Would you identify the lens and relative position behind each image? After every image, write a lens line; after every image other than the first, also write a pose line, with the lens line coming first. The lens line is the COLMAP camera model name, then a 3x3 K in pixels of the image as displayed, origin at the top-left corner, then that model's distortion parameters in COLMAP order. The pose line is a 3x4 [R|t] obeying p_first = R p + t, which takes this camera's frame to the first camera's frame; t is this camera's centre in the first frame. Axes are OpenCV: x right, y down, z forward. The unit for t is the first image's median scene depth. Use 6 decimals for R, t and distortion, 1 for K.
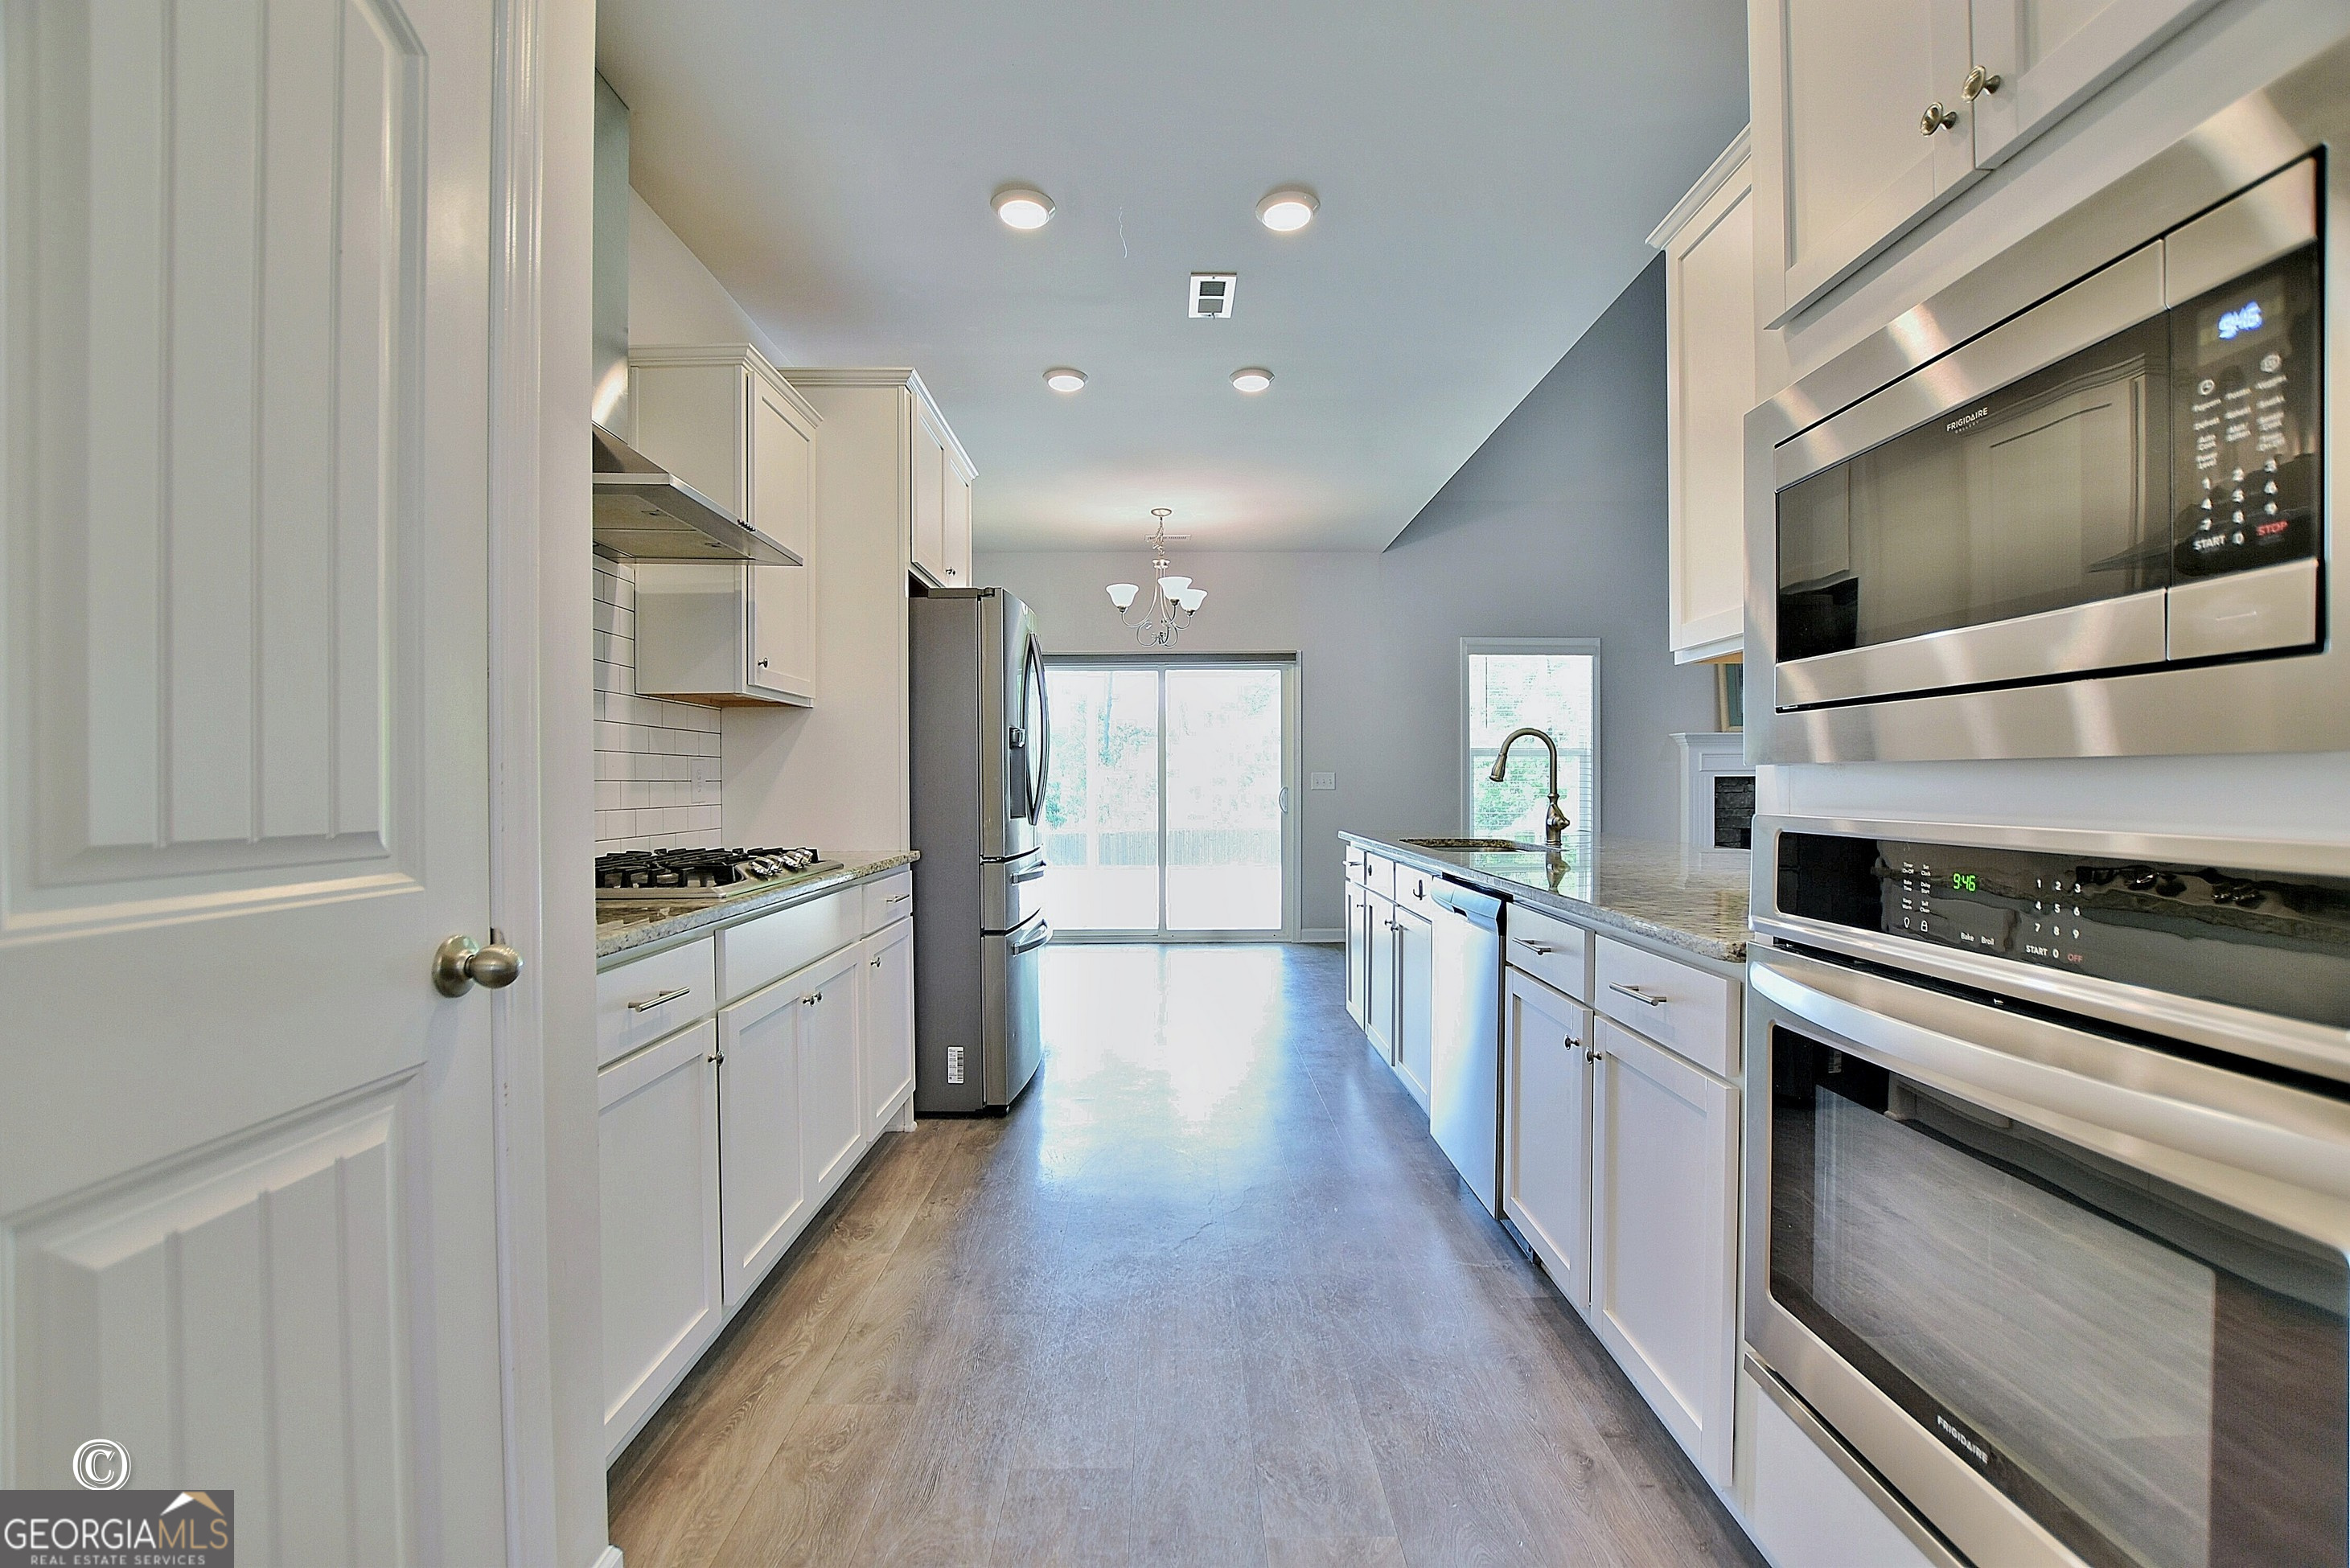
lens RADIAL K [[1023.0, 0, 1175.0], [0, 1023.0, 784.0], [0, 0, 1]] dist [-0.021442, 0.000301]
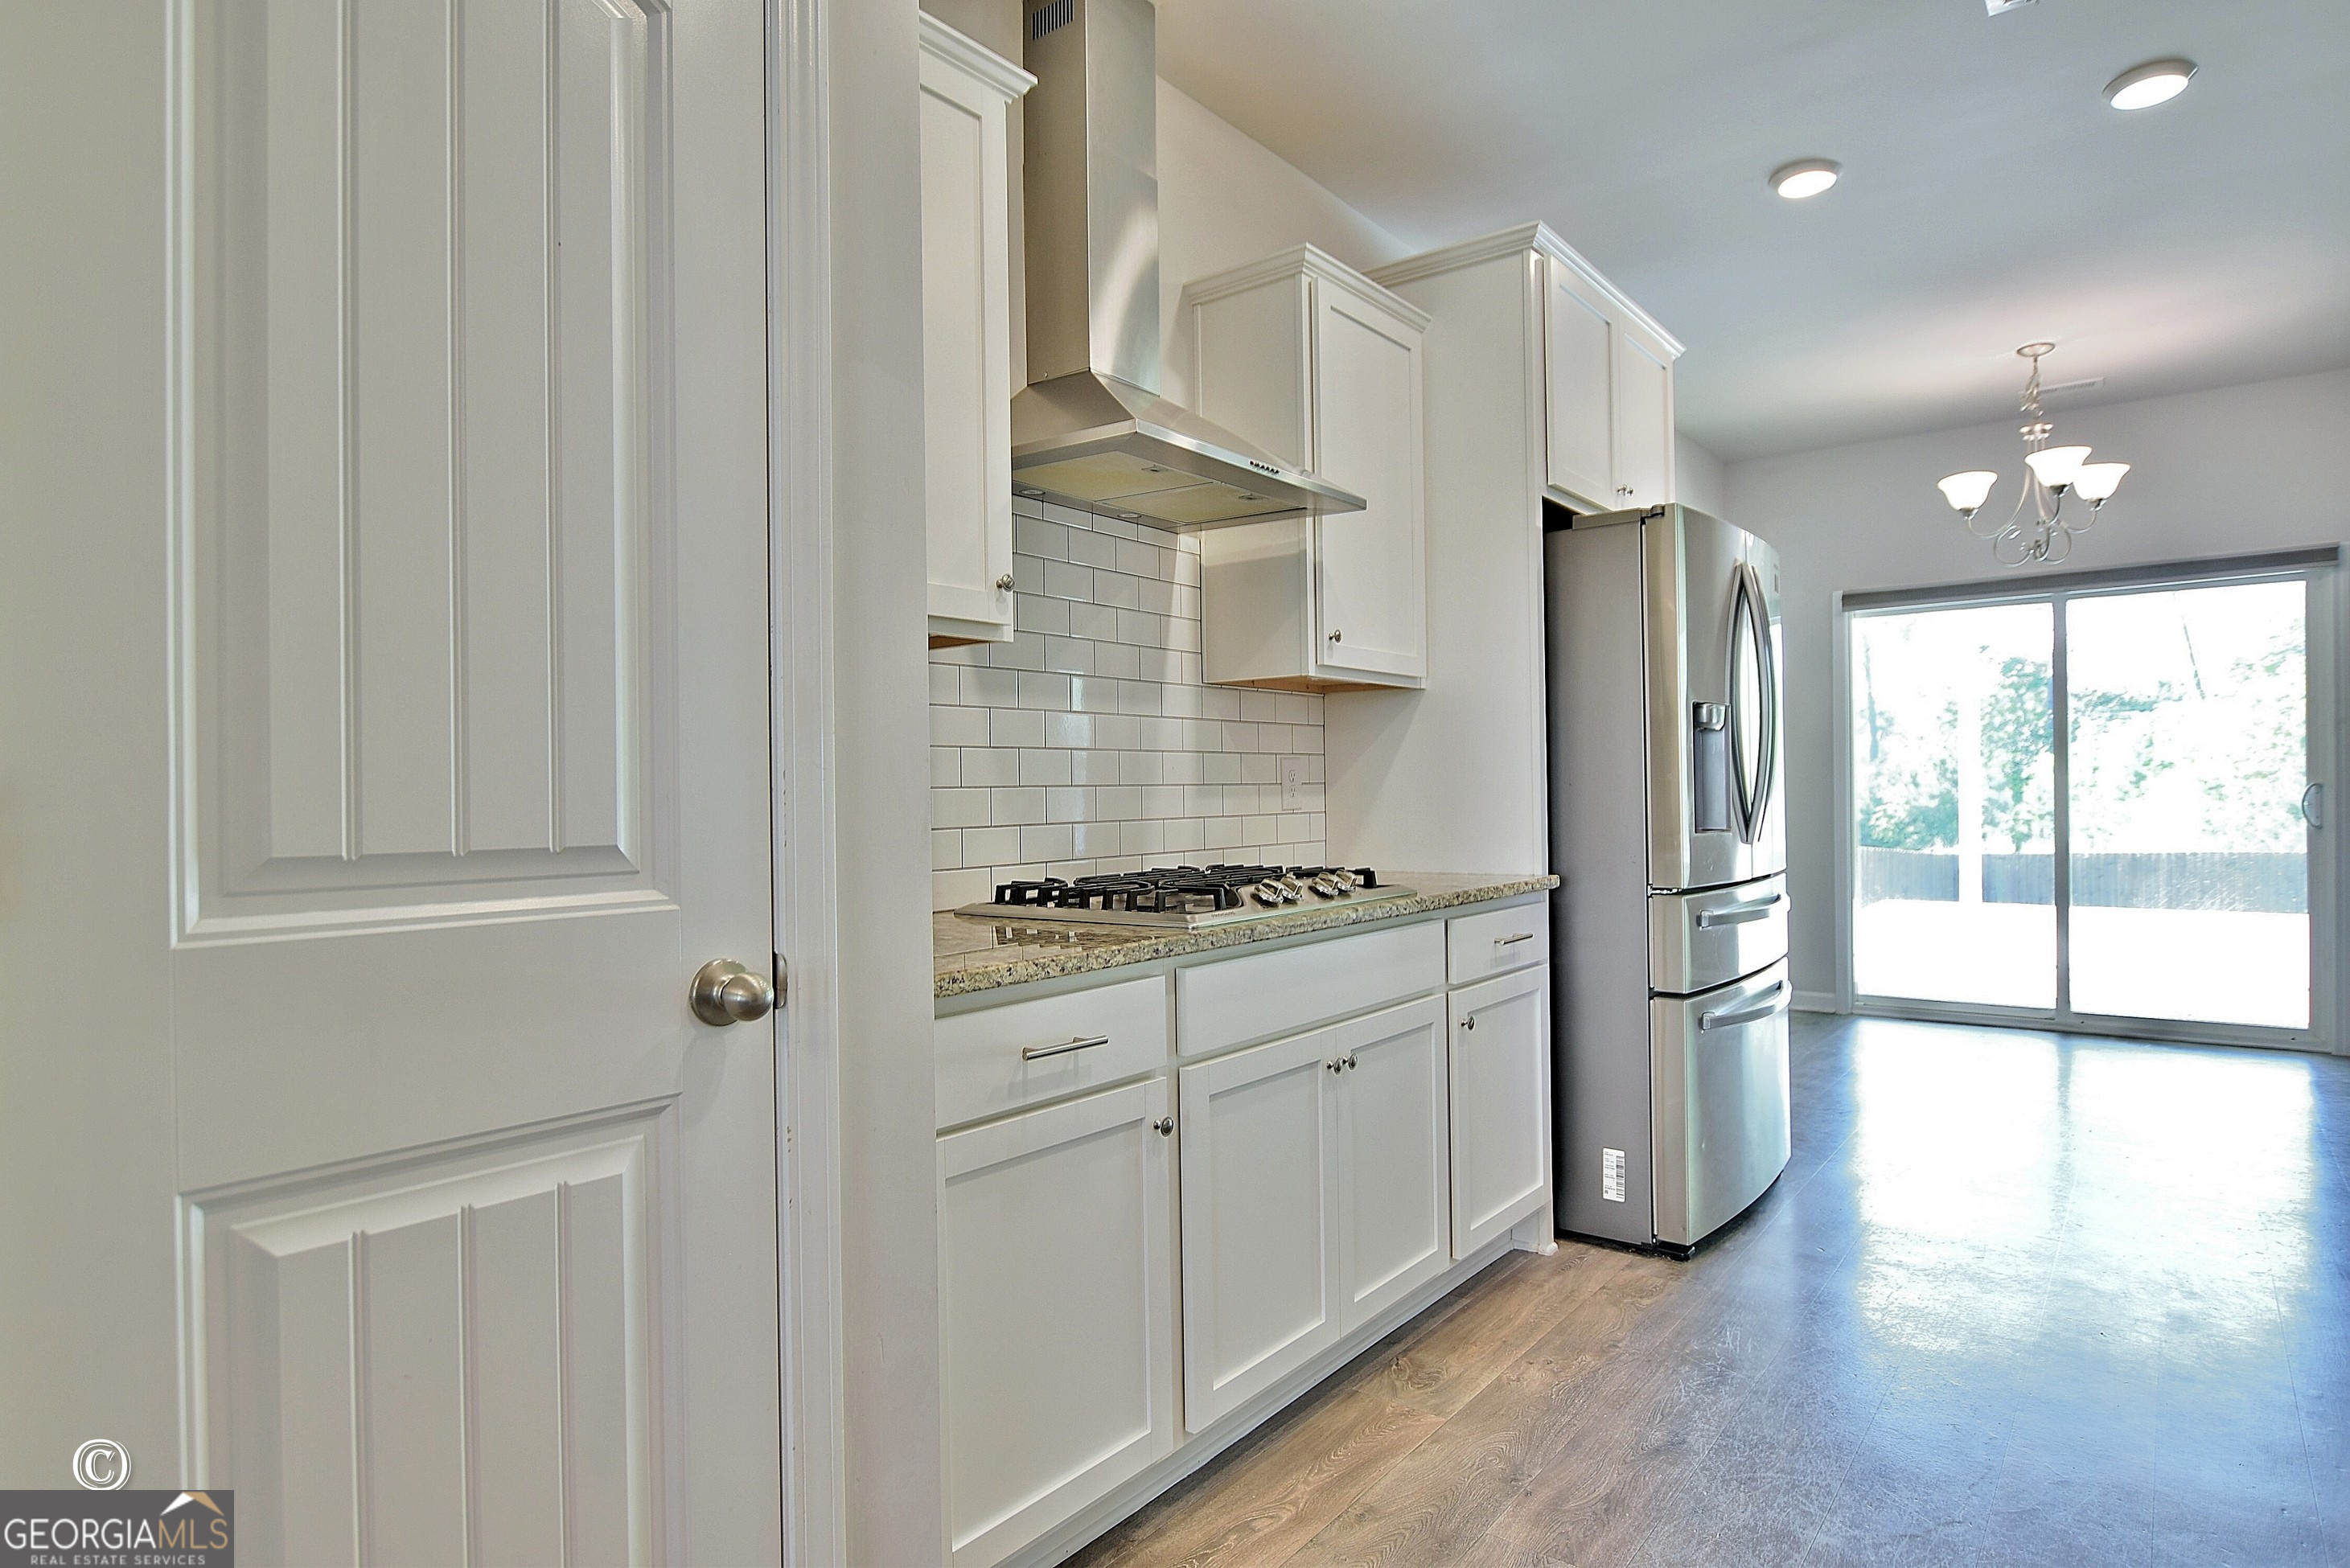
lens RADIAL K [[1280.4, 0, 1201.7], [0, 1280.4, 787.1], [0, 0, 1]] dist [-0.030611, 0.019281]
pose [[0.788332, -0.007902, -0.615199, 0.135118], [0.009695, 0.999953, -0.000421, -0.000537], [0.615173, -0.005632, 0.788372, 0.141515]]
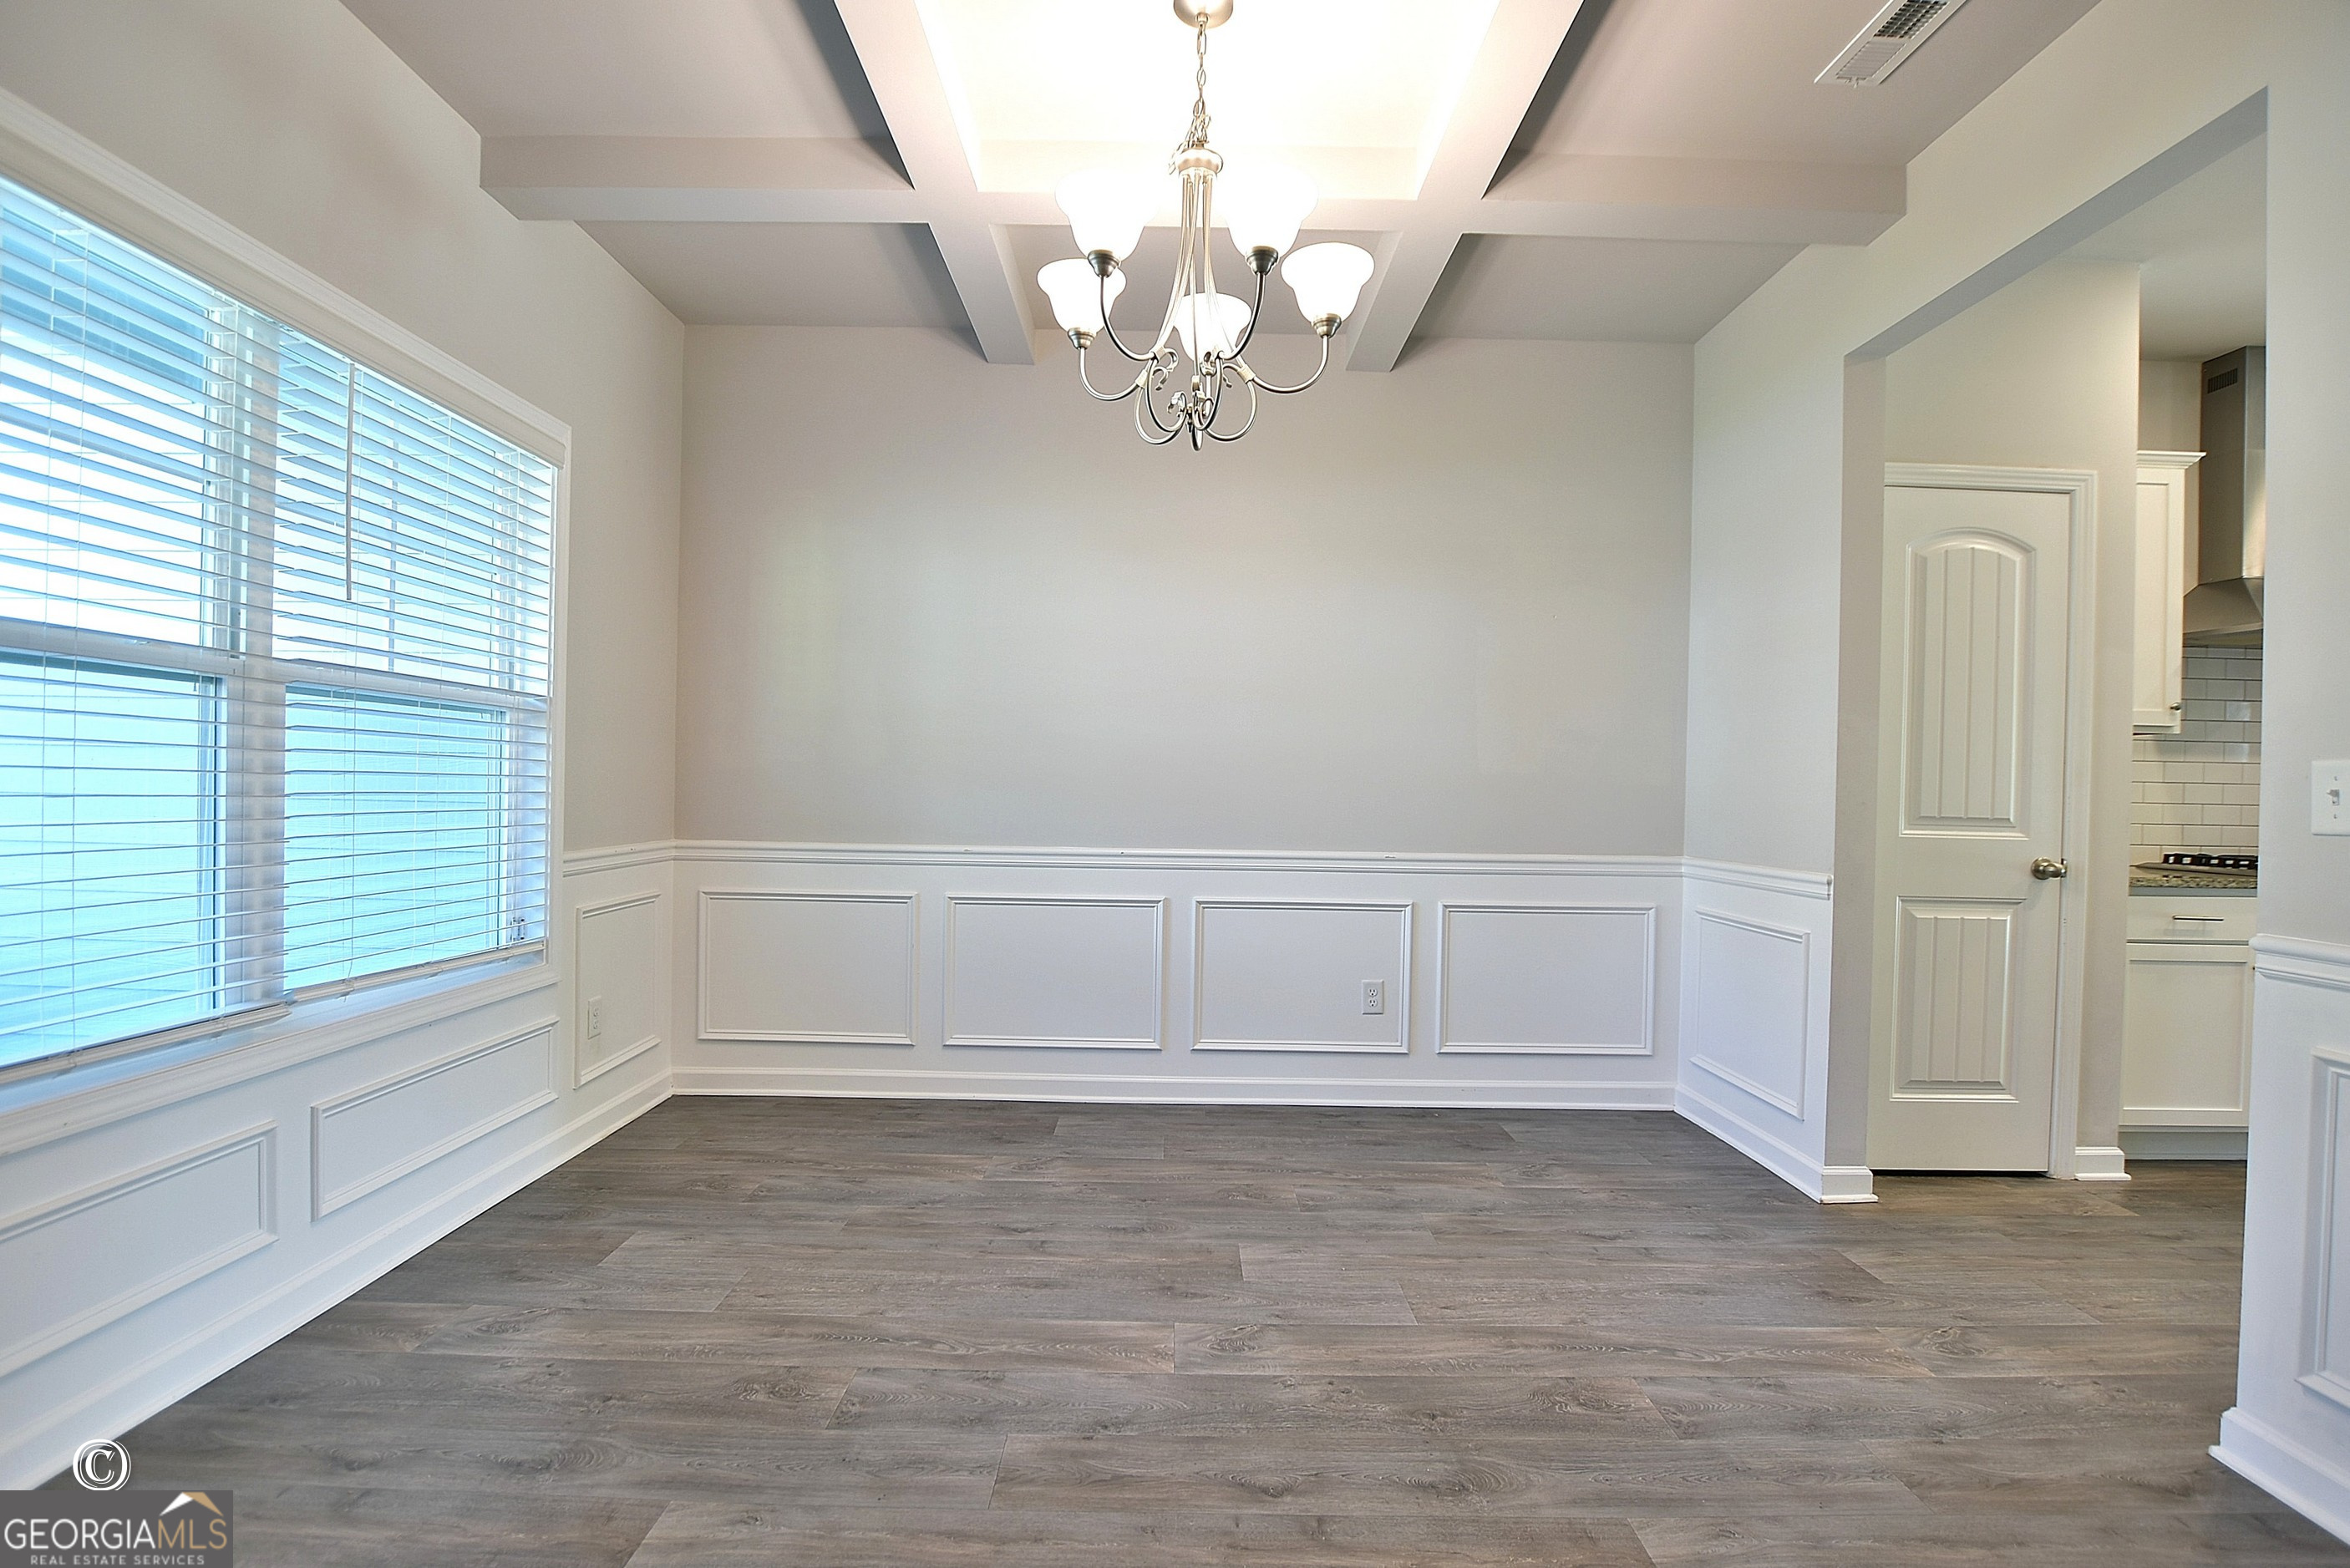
lens RADIAL K [[1071.4, 0, 1181.8], [0, 1071.4, 801.8], [0, 0, 1]] dist [-0.020851, 0.000071]
pose [[-0.007787, 0.018136, -0.999805, 0.870690], [-0.019871, 0.999635, 0.018288, -0.004250], [0.999772, 0.020009, -0.007424, -0.531815]]
